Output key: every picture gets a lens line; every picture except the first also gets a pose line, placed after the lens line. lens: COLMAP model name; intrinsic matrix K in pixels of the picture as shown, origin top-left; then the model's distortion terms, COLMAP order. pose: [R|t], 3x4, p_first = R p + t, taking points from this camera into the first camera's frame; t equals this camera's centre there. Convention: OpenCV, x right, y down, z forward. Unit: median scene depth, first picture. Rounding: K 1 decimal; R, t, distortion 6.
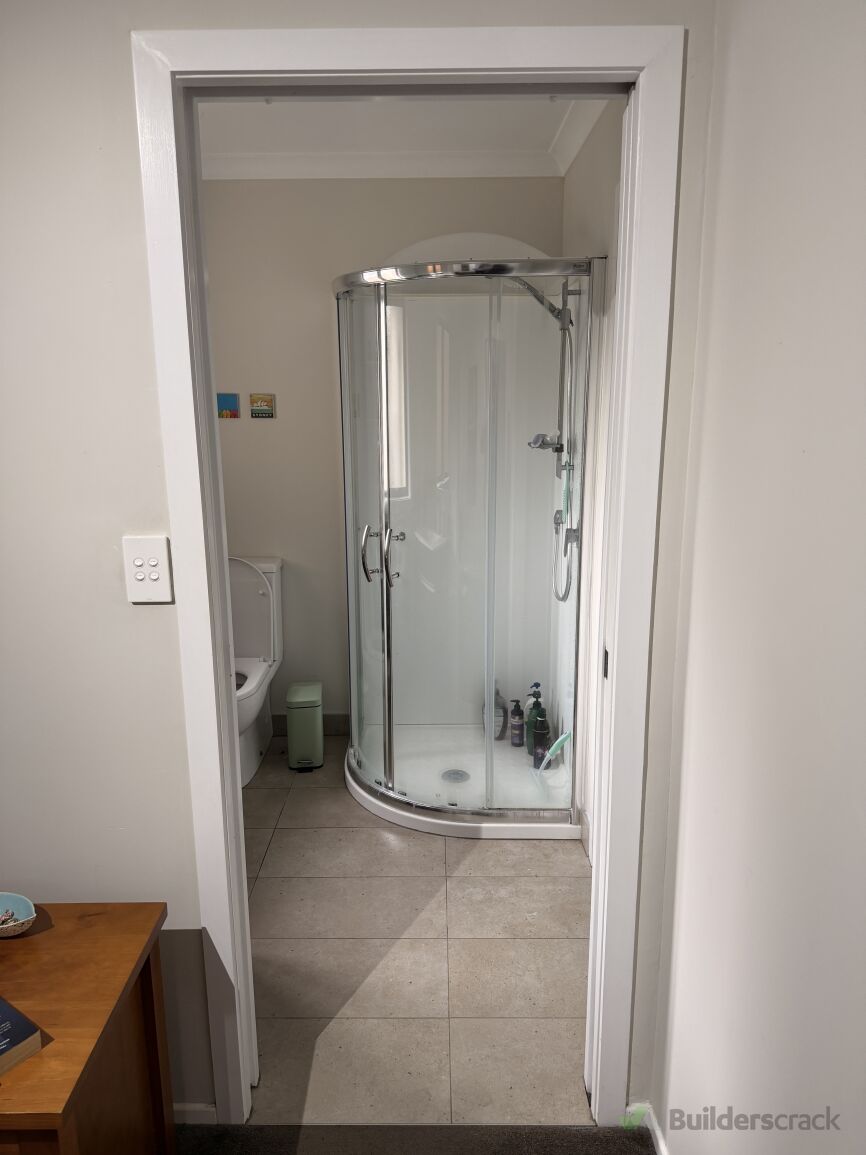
lens RADIAL K [[812.6, 0, 430.4], [0, 812.6, 581.4], [0, 0, 1]] dist [0.027211, -0.040087]
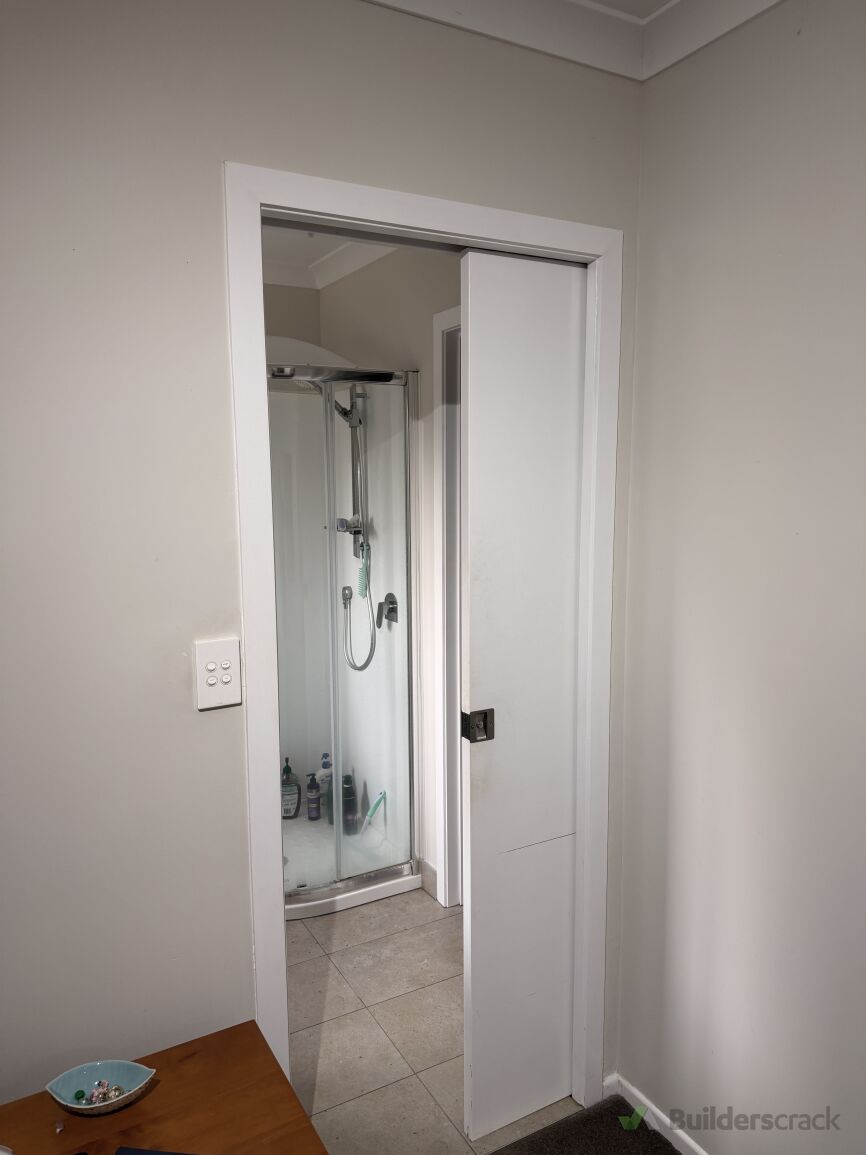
lens RADIAL K [[812.6, 0, 430.4], [0, 812.6, 581.4], [0, 0, 1]] dist [0.027211, -0.040087]
pose [[0.872746, -0.065856, 0.483712, -0.500627], [0.109778, 0.991956, -0.063018, -0.029011], [-0.475671, 0.108100, 0.872955, 0.007355]]
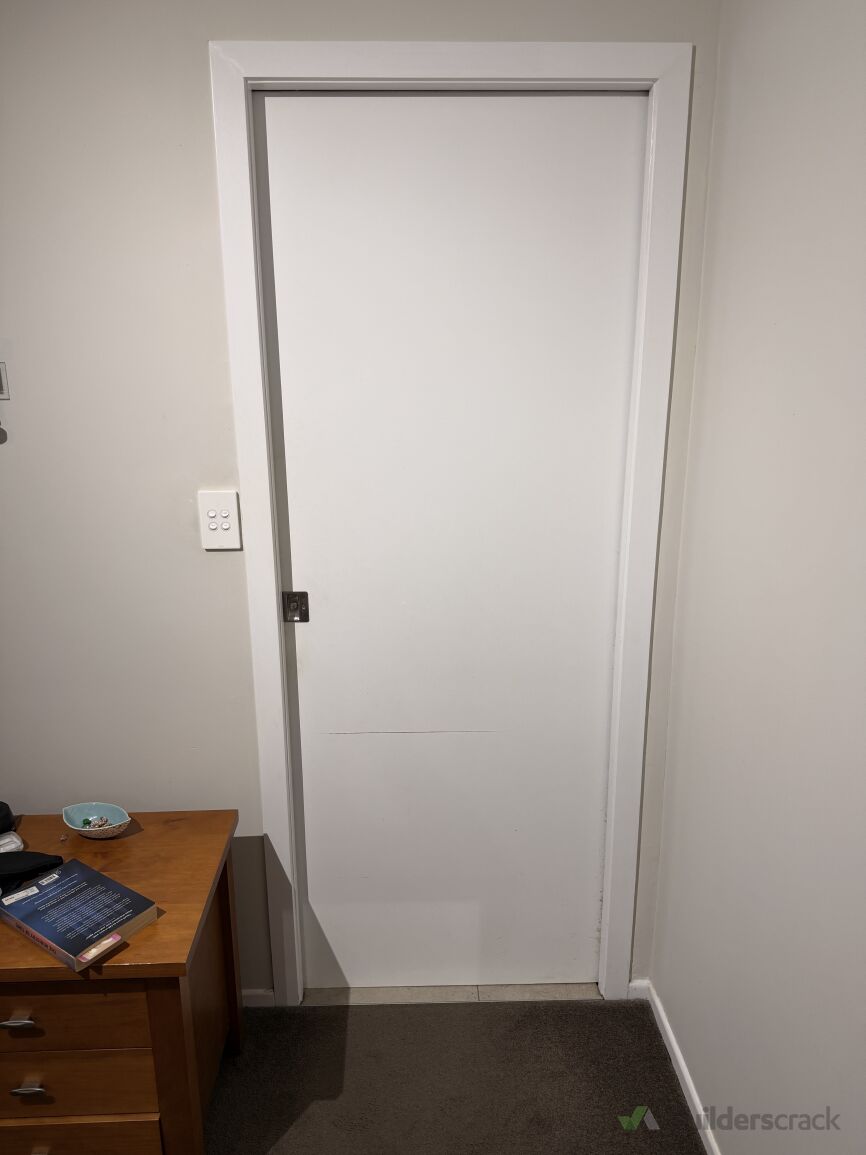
lens RADIAL K [[812.6, 0, 430.4], [0, 812.6, 581.4], [0, 0, 1]] dist [0.027211, -0.040087]
pose [[0.999494, -0.008154, 0.030733, -0.074213], [0.006777, 0.998979, 0.044674, 0.018719], [-0.031066, -0.044443, 0.998529, -0.127616]]
